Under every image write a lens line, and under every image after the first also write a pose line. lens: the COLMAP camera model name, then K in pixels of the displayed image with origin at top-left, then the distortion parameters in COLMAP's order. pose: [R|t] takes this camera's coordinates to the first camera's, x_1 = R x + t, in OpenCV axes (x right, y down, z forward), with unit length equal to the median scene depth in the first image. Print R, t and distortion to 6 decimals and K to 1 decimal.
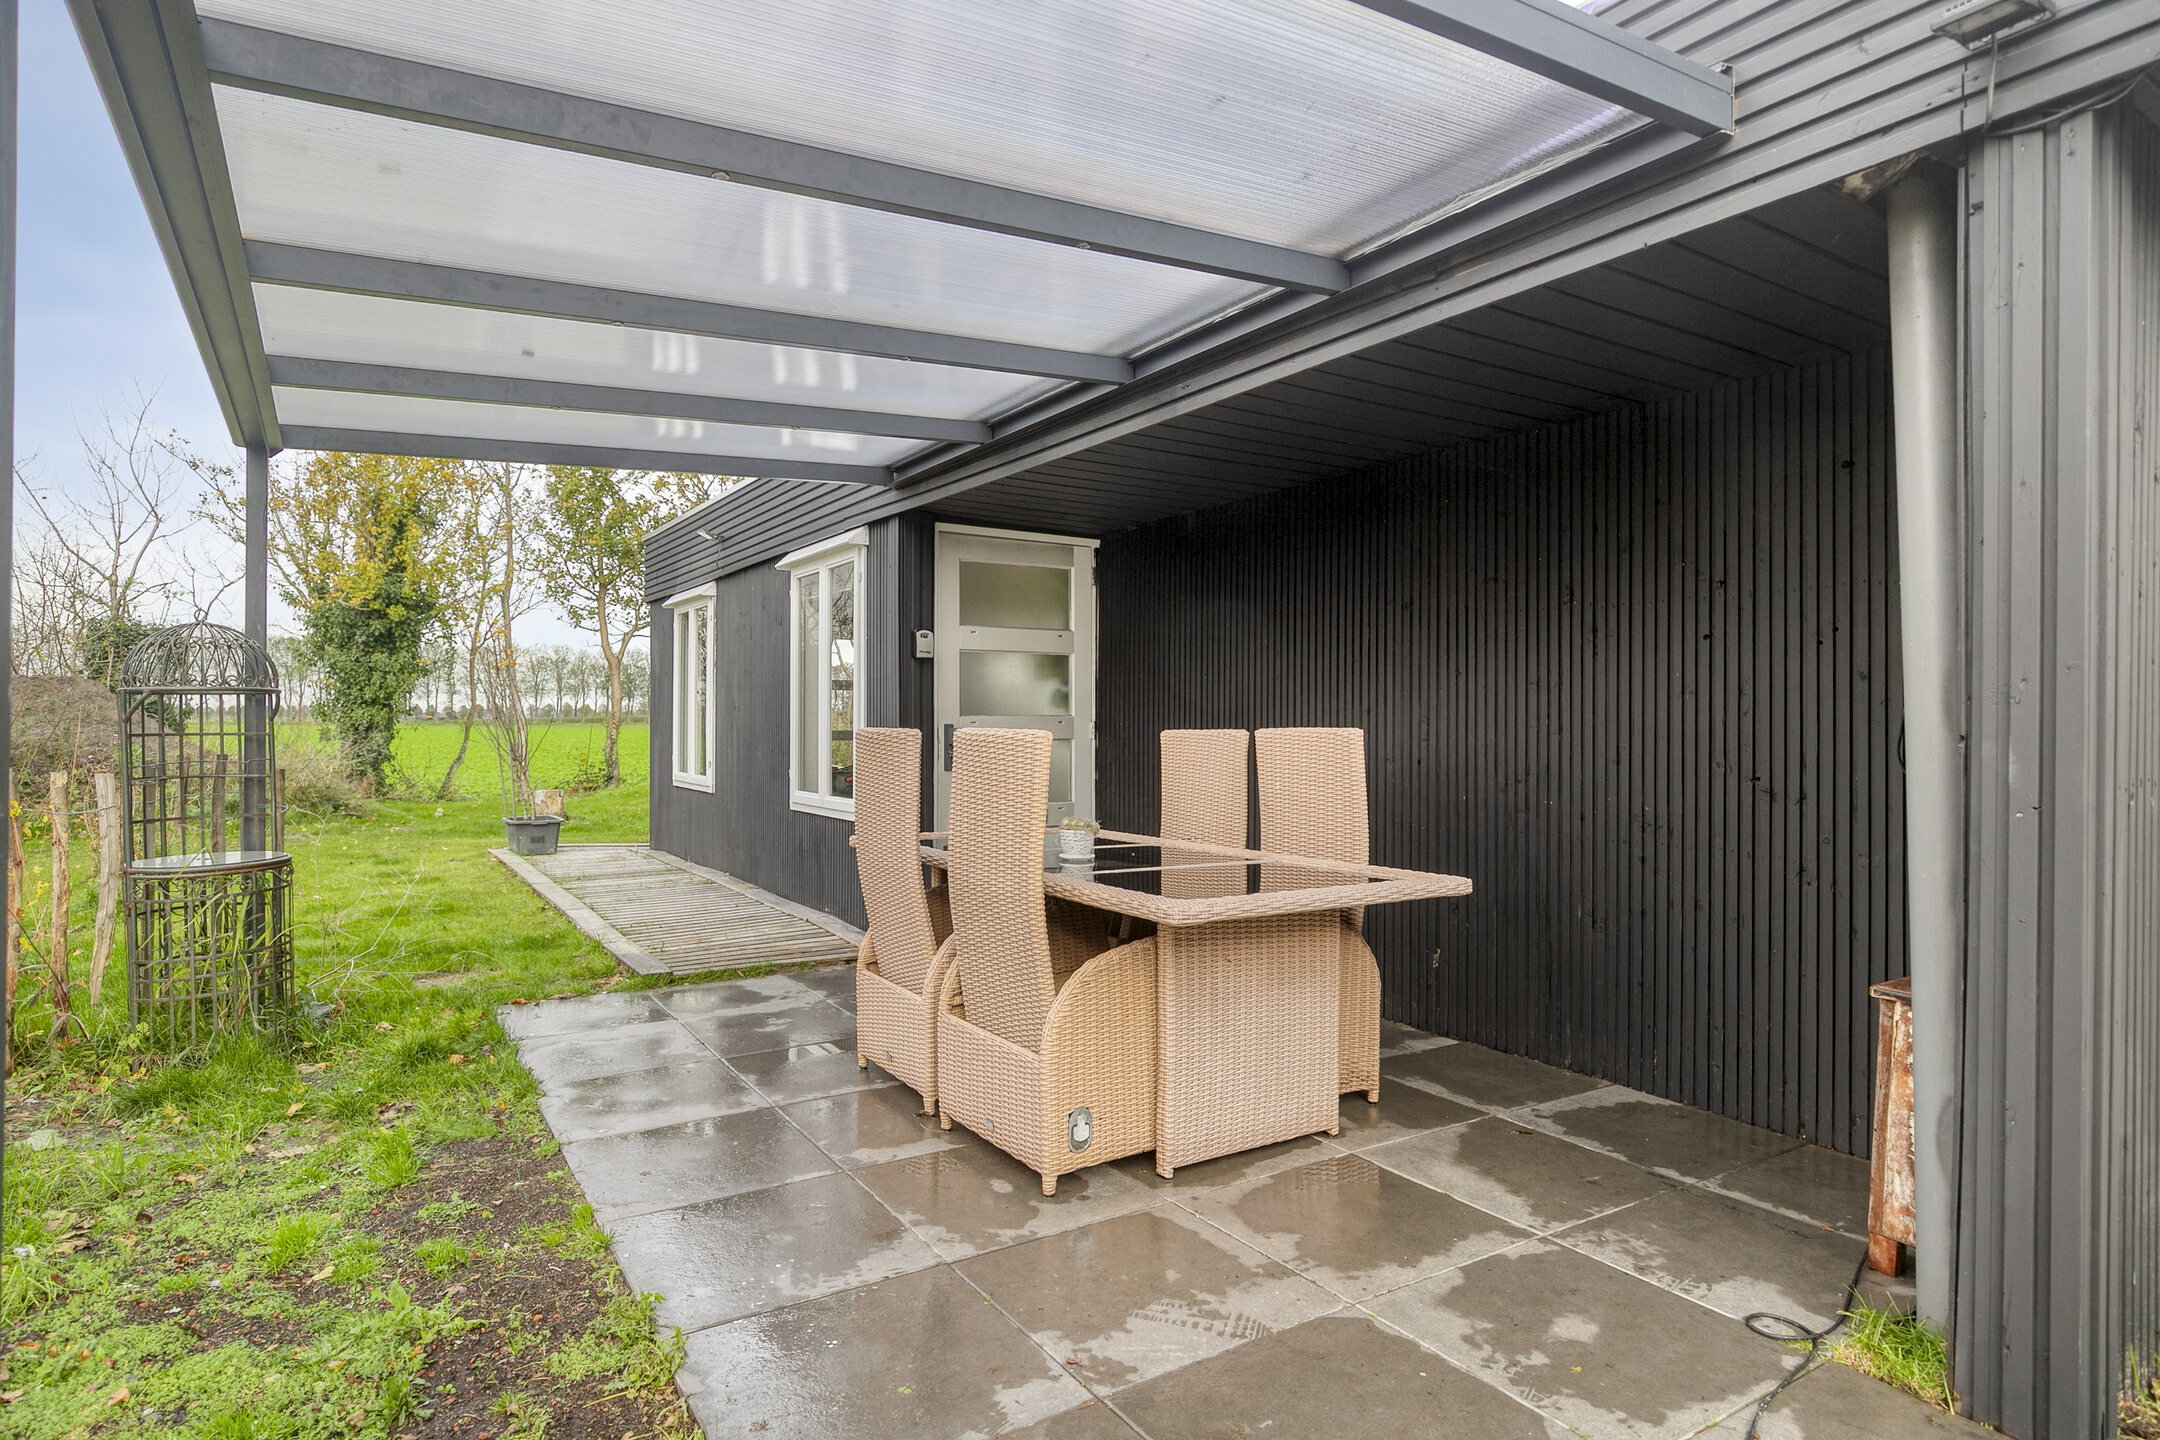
lens RADIAL K [[1169.9, 0, 1080.0], [0, 1169.9, 720.0], [0, 0, 1]] dist [-0.004386, -0.000710]
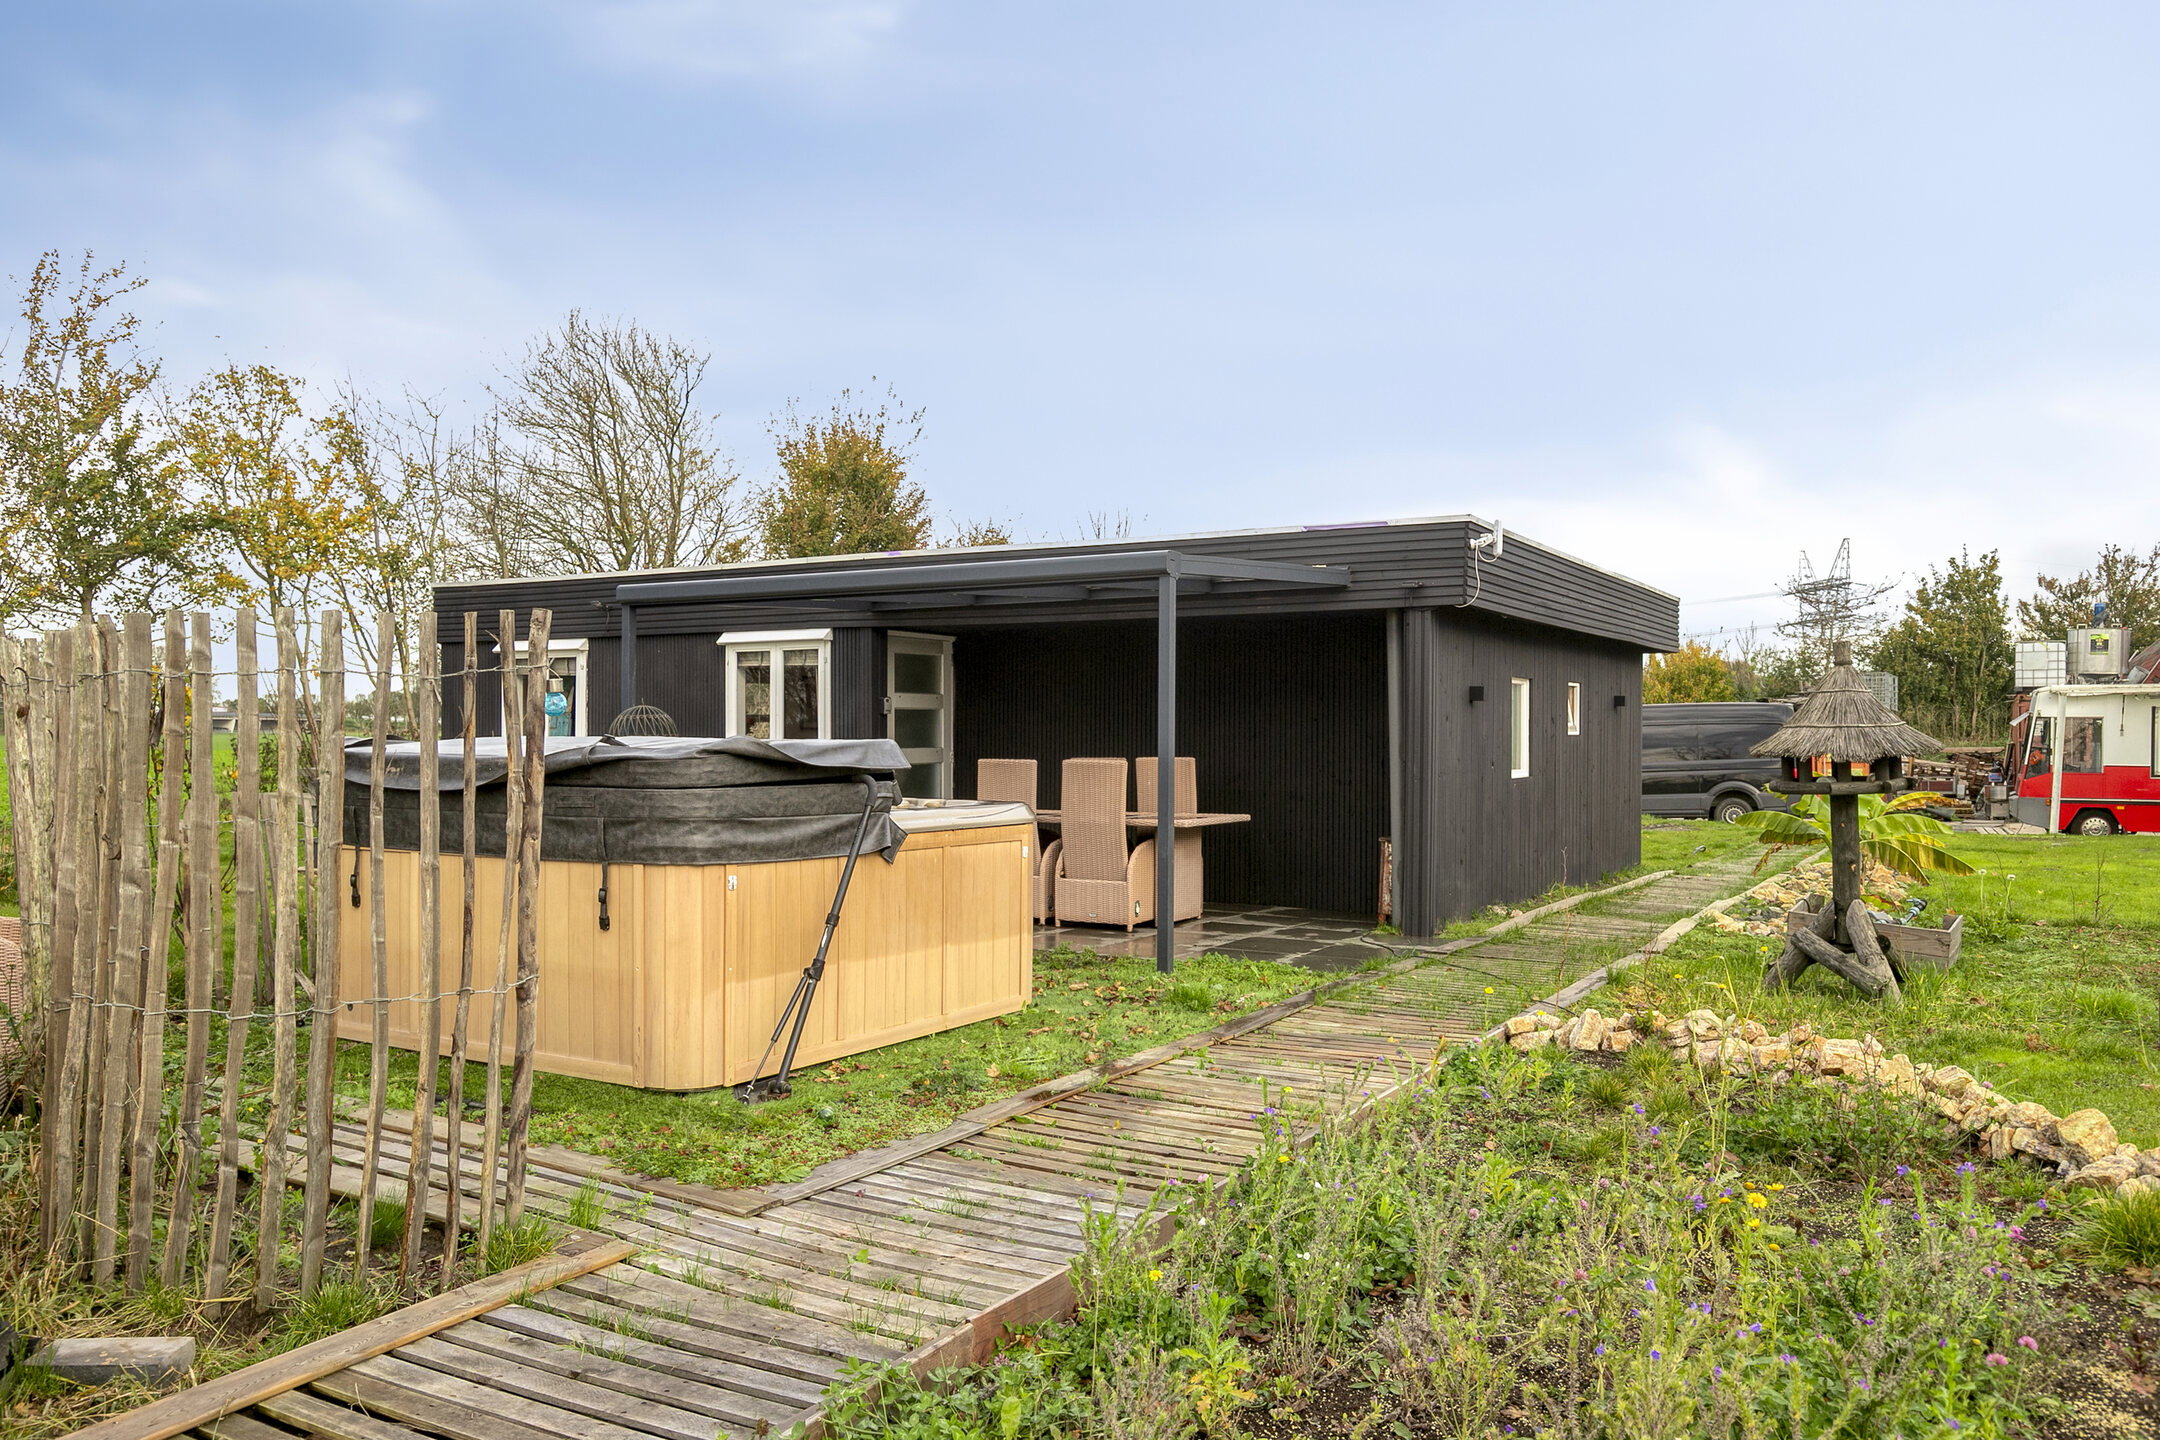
lens RADIAL K [[1583.4, 0, 1082.2], [0, 1583.4, 759.3], [0, 0, 1]] dist [-0.001317, -0.000718]
pose [[0.893175, -0.009625, 0.449607, -1.602814], [0.000470, 0.999790, 0.020470, -0.063958], [-0.449710, -0.018072, 0.892992, -2.009911]]
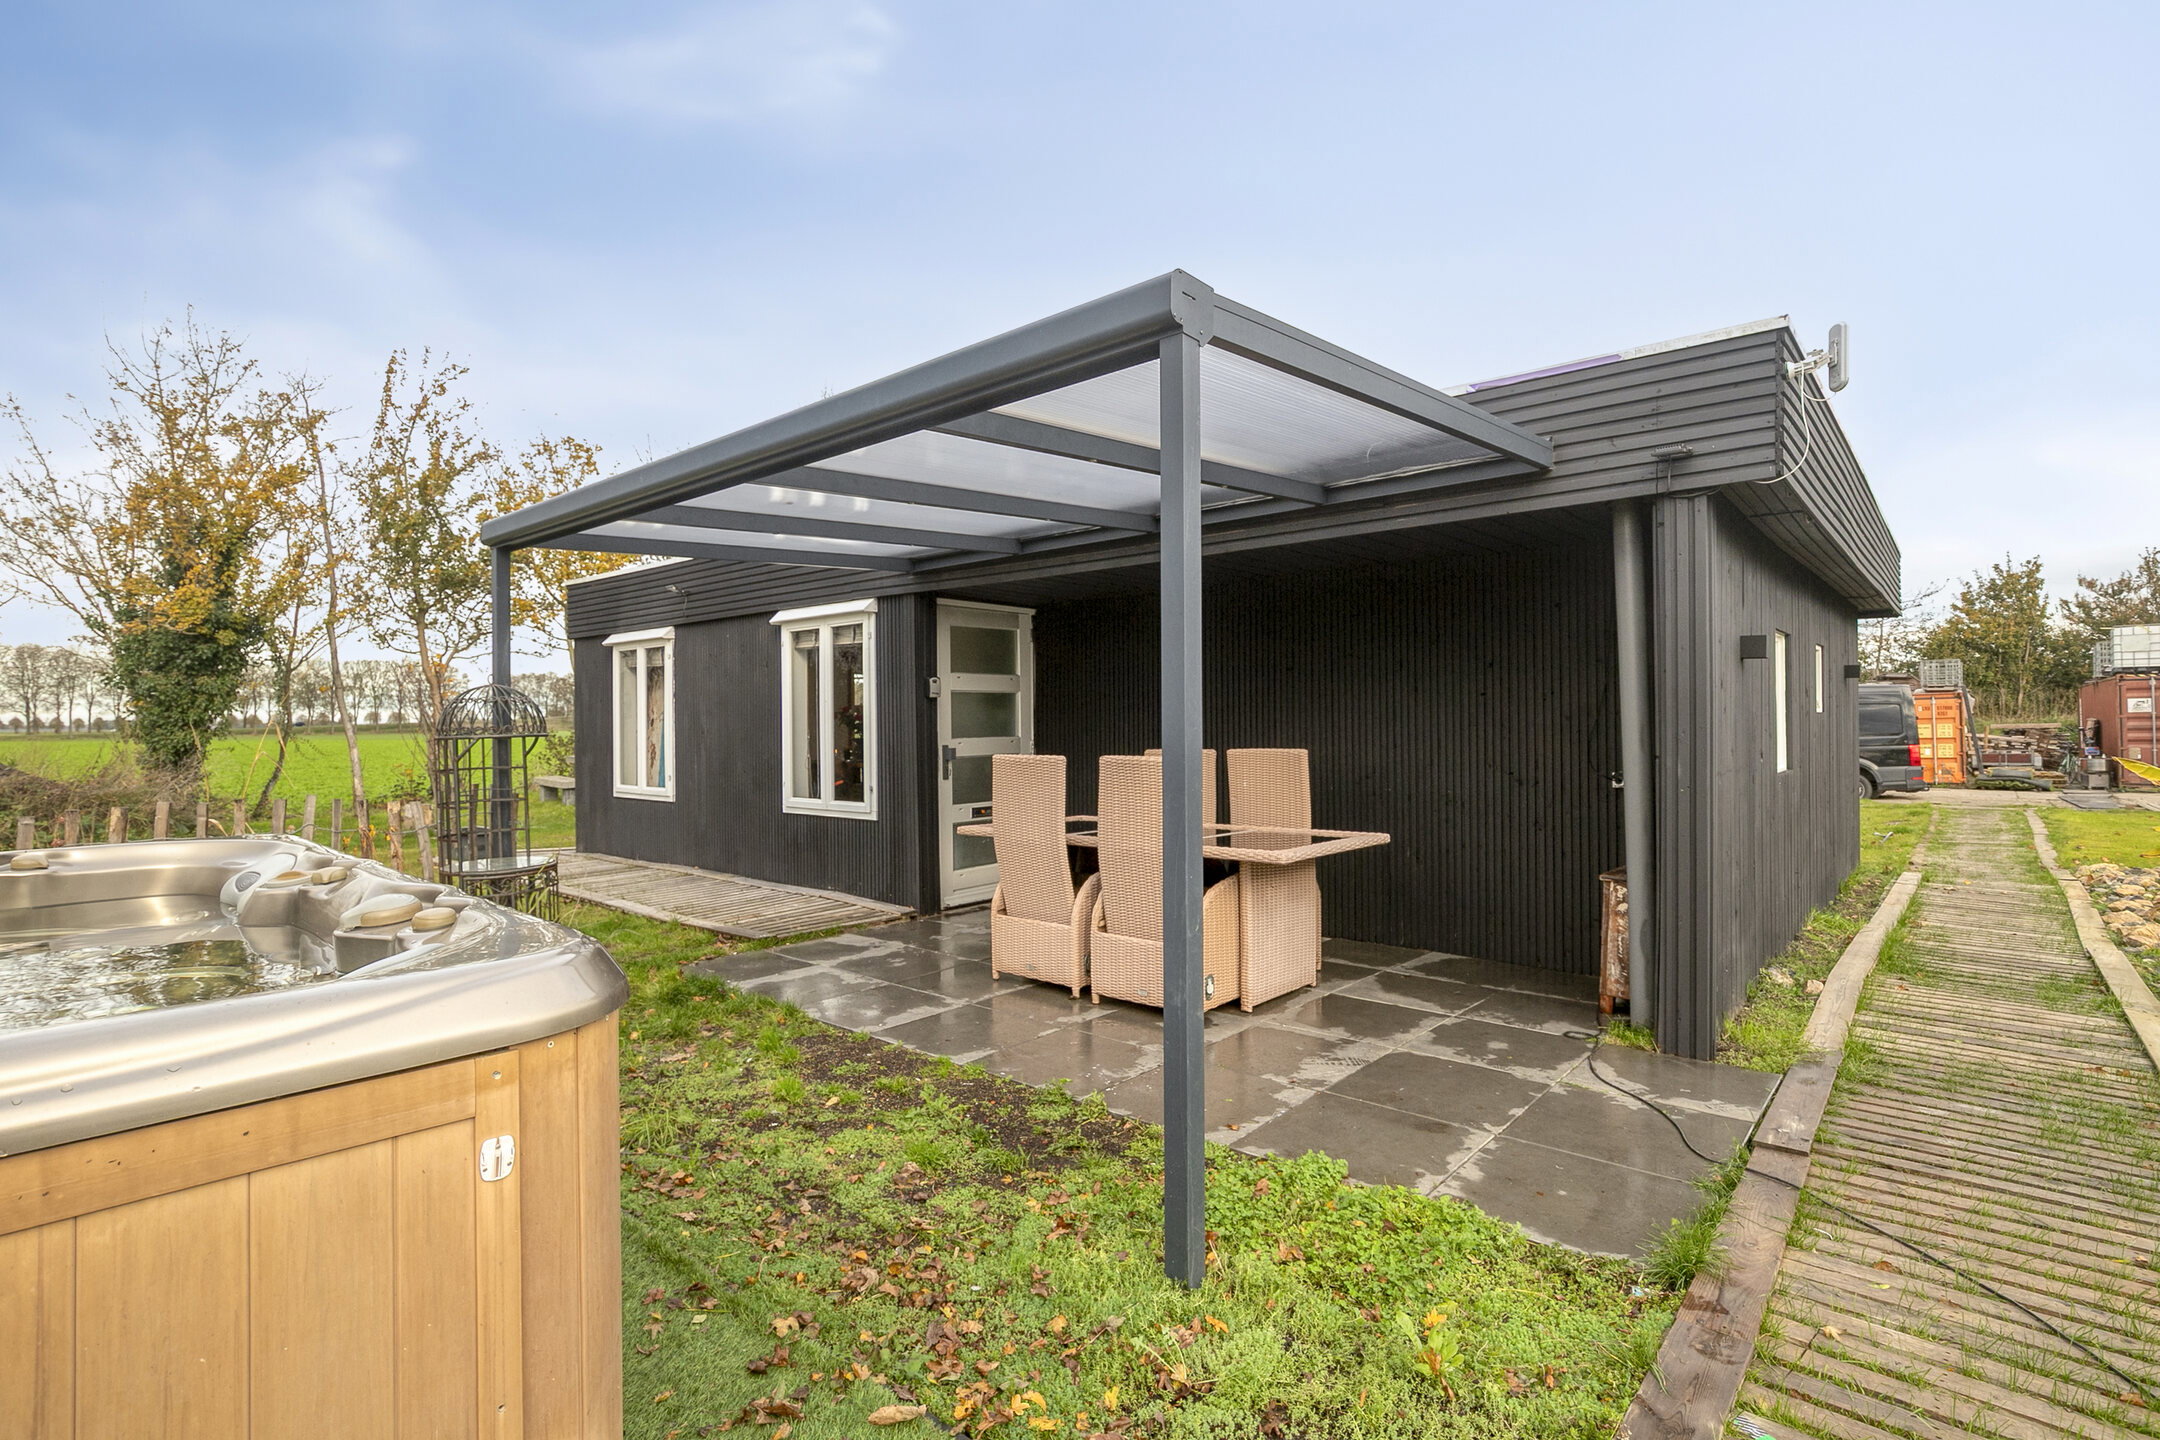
lens RADIAL K [[1038.8, 0, 1080.0], [0, 1038.8, 720.0], [0, 0, 1]] dist [-0.011906, 0.000982]
pose [[0.959285, -0.012045, 0.282183, -0.563960], [0.012507, 0.999922, 0.000164, -0.045136], [-0.282163, 0.003372, 0.959361, -0.390718]]
